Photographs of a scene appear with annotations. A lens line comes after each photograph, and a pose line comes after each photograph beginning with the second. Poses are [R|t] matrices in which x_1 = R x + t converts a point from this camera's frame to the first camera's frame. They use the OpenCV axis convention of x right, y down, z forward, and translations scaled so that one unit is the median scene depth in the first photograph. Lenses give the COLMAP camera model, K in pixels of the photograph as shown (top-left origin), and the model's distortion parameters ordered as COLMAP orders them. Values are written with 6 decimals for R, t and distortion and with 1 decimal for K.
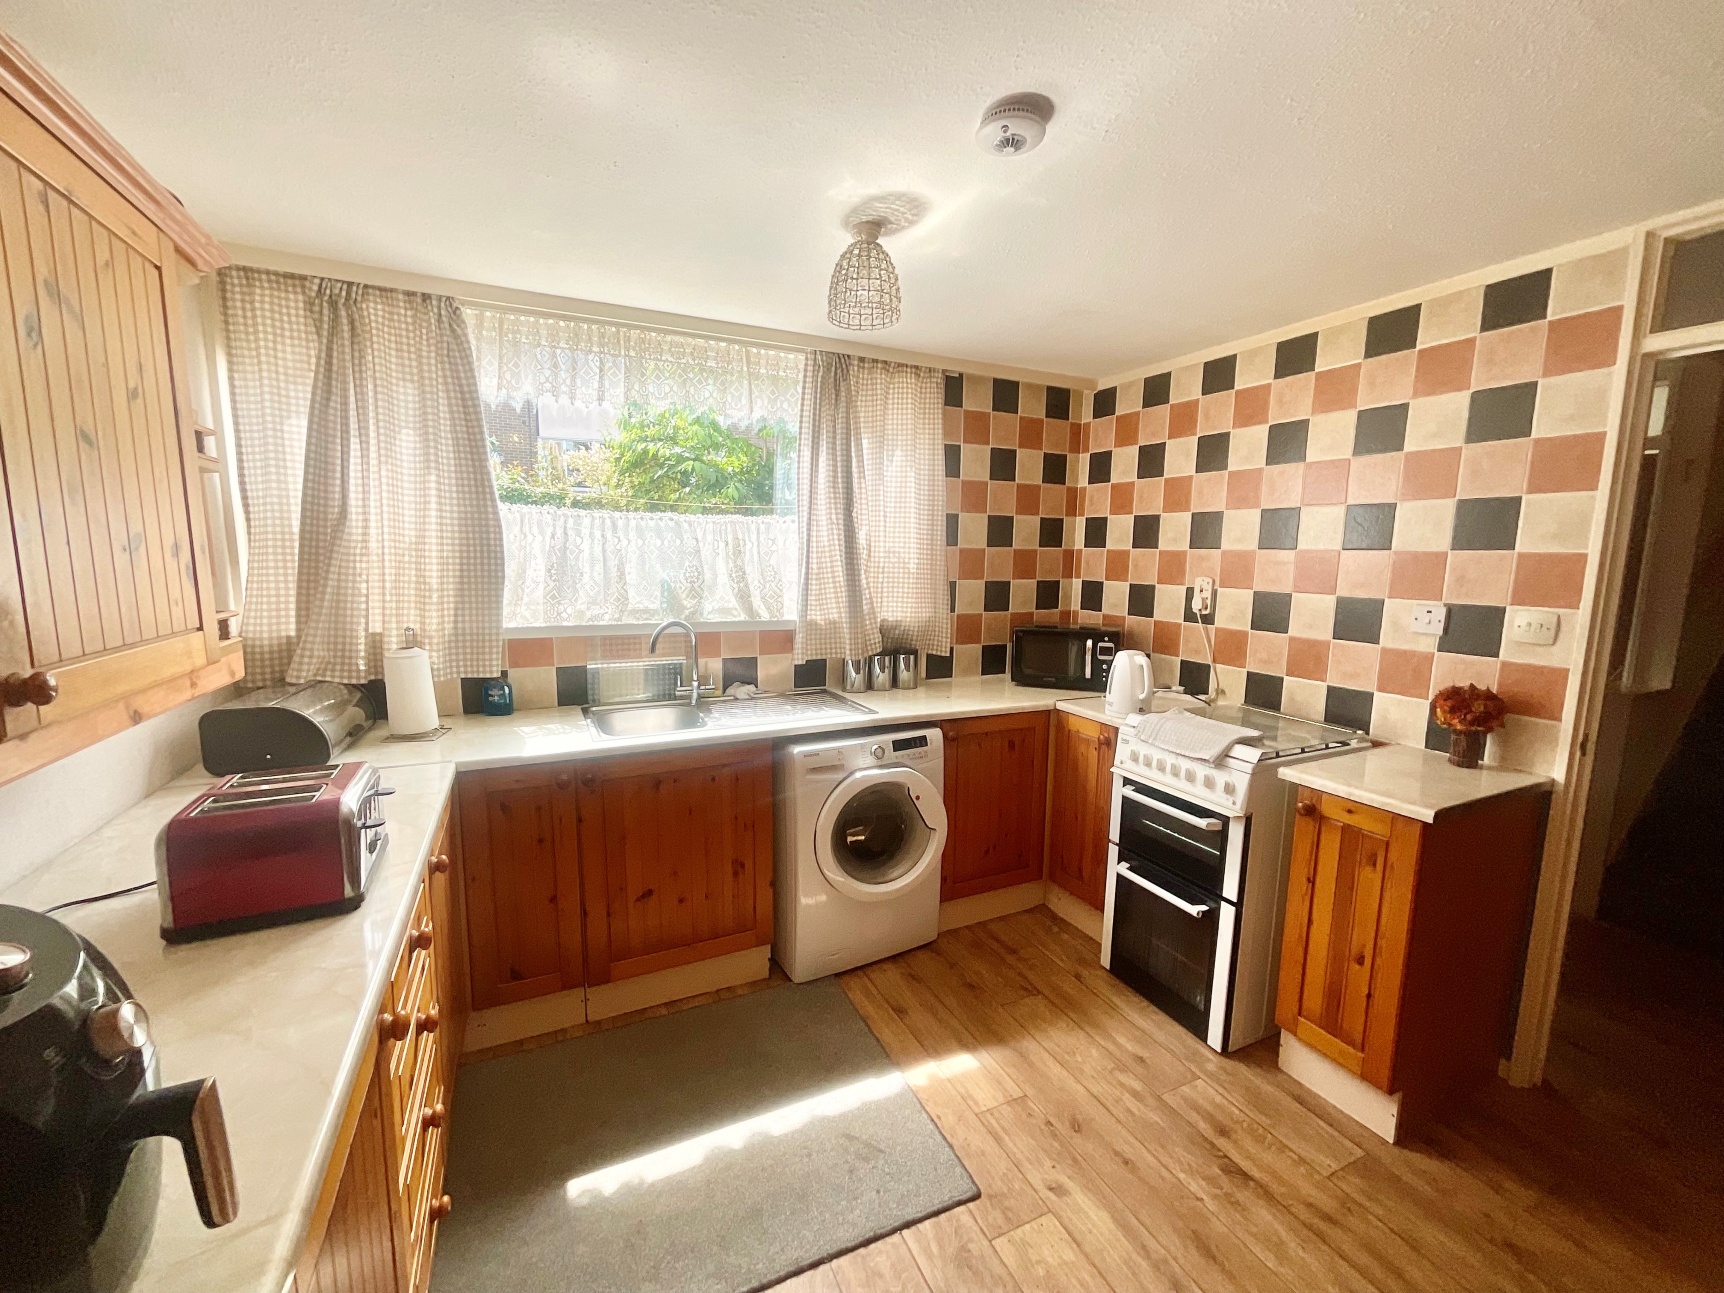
lens RADIAL K [[708.9, 0, 876.2], [0, 708.9, 648.0], [0, 0, 1]] dist [0.000438, 0.000095]
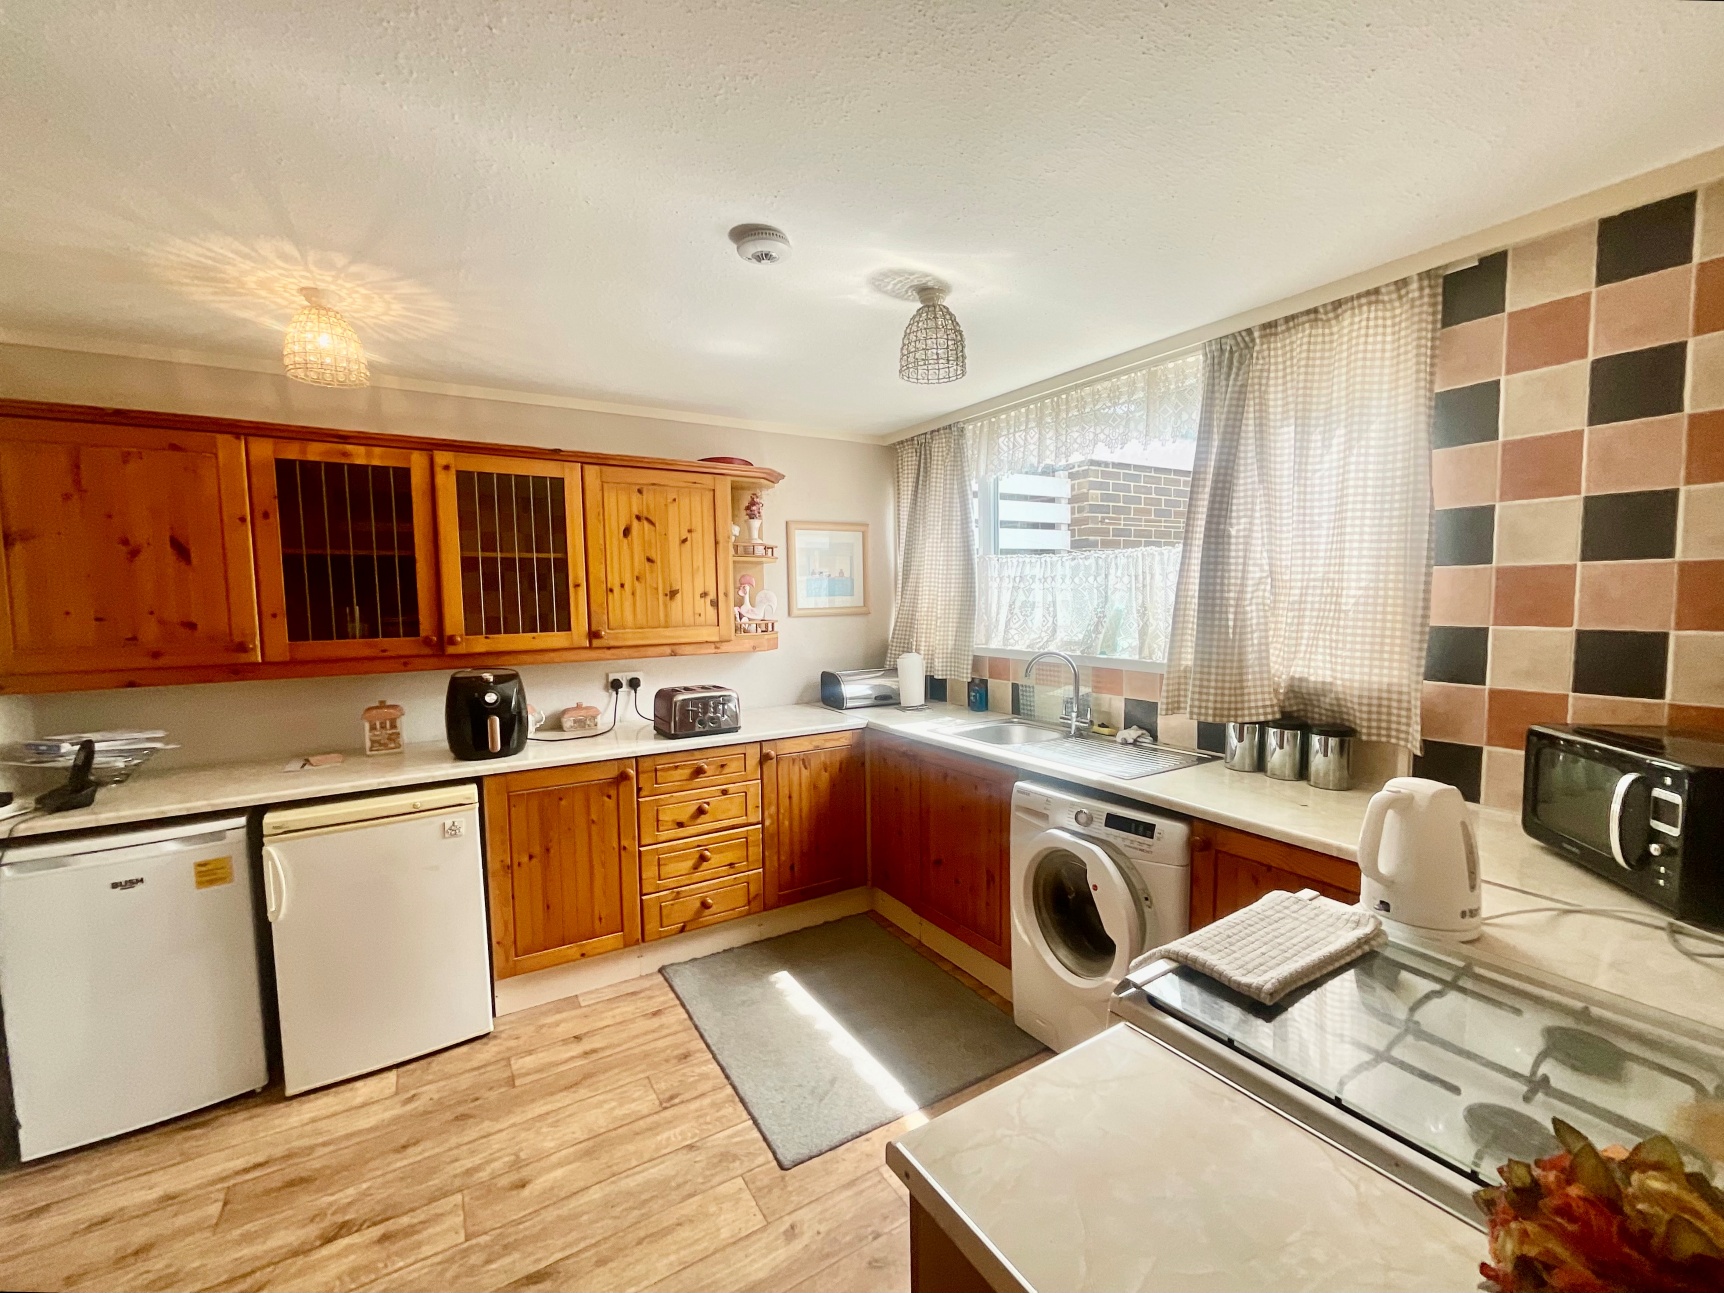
lens RADIAL K [[747.1, 0, 860.5], [0, 747.1, 647.6], [0, 0, 1]] dist [-0.002628, -0.000272]
pose [[0.086455, 0.057077, -0.994619, 0.838385], [-0.115525, 0.992197, 0.046897, -0.065094], [0.989535, 0.110849, 0.092375, 0.613257]]
